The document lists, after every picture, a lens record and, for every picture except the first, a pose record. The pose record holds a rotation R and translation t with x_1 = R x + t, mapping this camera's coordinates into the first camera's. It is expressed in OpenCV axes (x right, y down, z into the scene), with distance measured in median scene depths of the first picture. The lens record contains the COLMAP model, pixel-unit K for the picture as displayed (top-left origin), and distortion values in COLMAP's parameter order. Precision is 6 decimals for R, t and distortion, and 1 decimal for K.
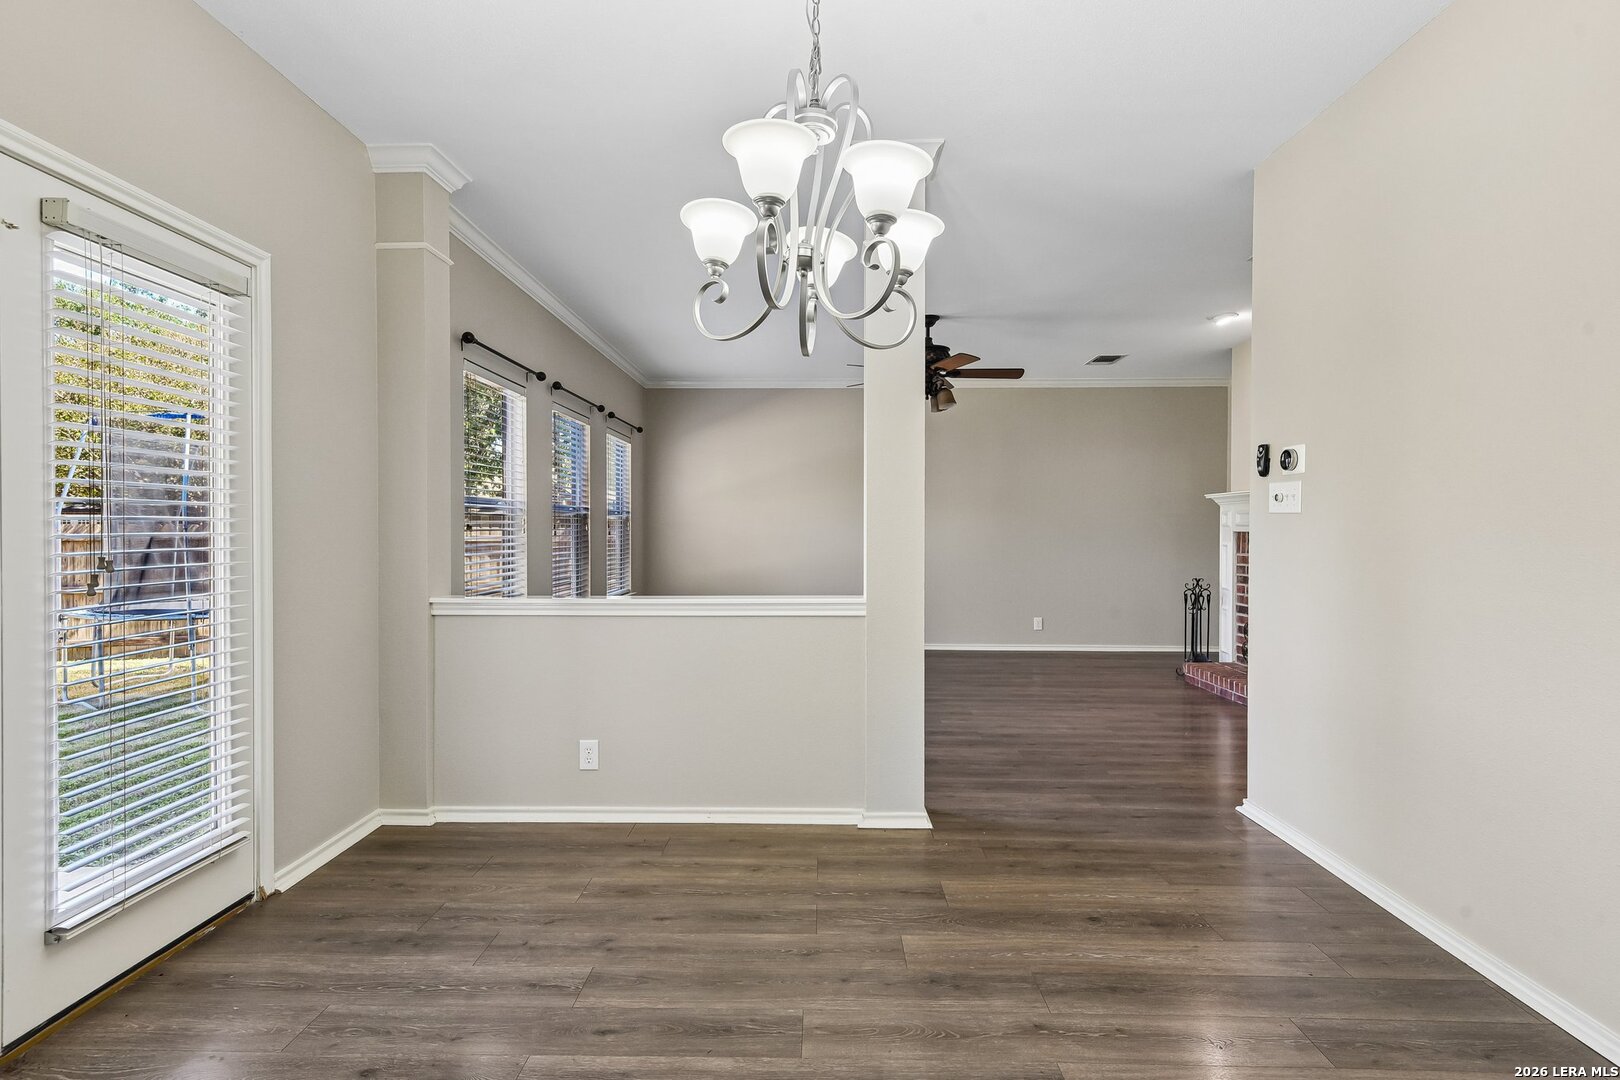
lens RADIAL K [[824.4, 0, 816.1], [0, 824.4, 539.8], [0, 0, 1]] dist [0.020359, -0.007448]
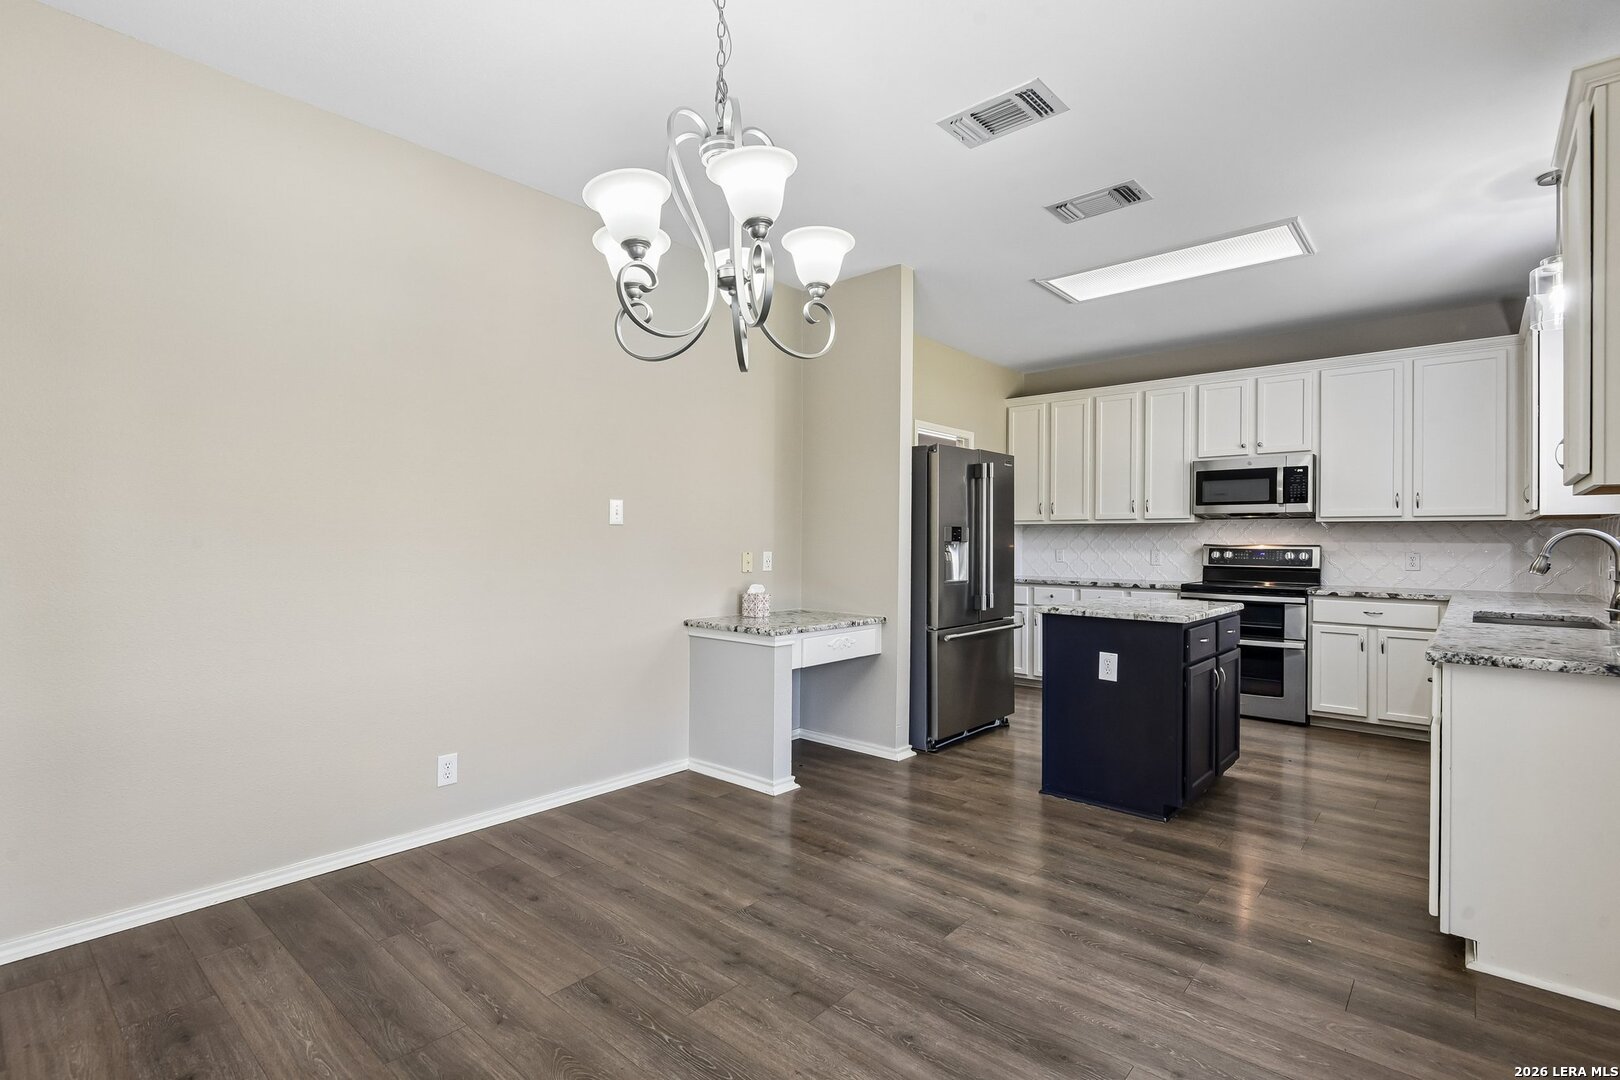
lens RADIAL K [[764.3, 0, 804.1], [0, 764.3, 538.3], [0, 0, 1]] dist [0.014348, -0.007206]
pose [[-0.758791, -0.006490, 0.651301, -0.395070], [-0.002008, 0.999969, 0.007624, -0.009860], [-0.651331, 0.004477, -0.758781, 0.925612]]
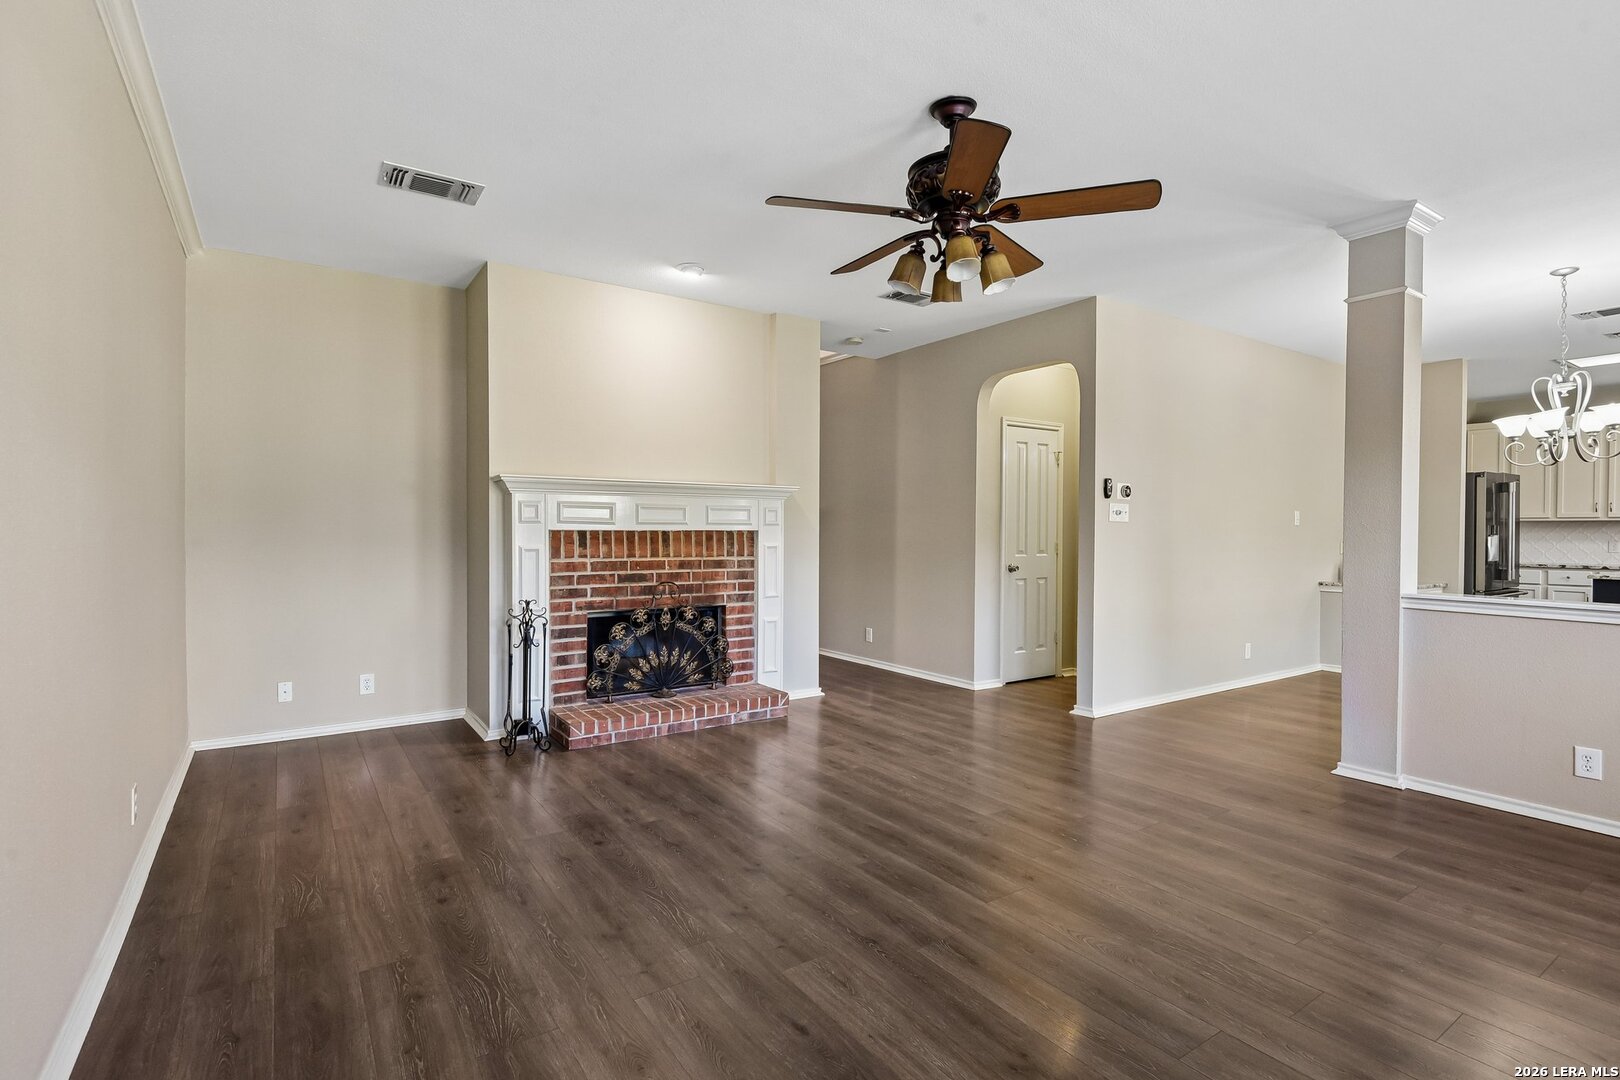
lens RADIAL K [[764.3, 0, 803.0], [0, 764.3, 545.2], [0, 0, 1]] dist [0.014348, -0.007206]
pose [[-0.570752, -0.021275, 0.820847, -0.358602], [0.002517, 0.999614, 0.027659, -0.029819], [-0.821119, 0.017852, -0.570478, 2.473034]]
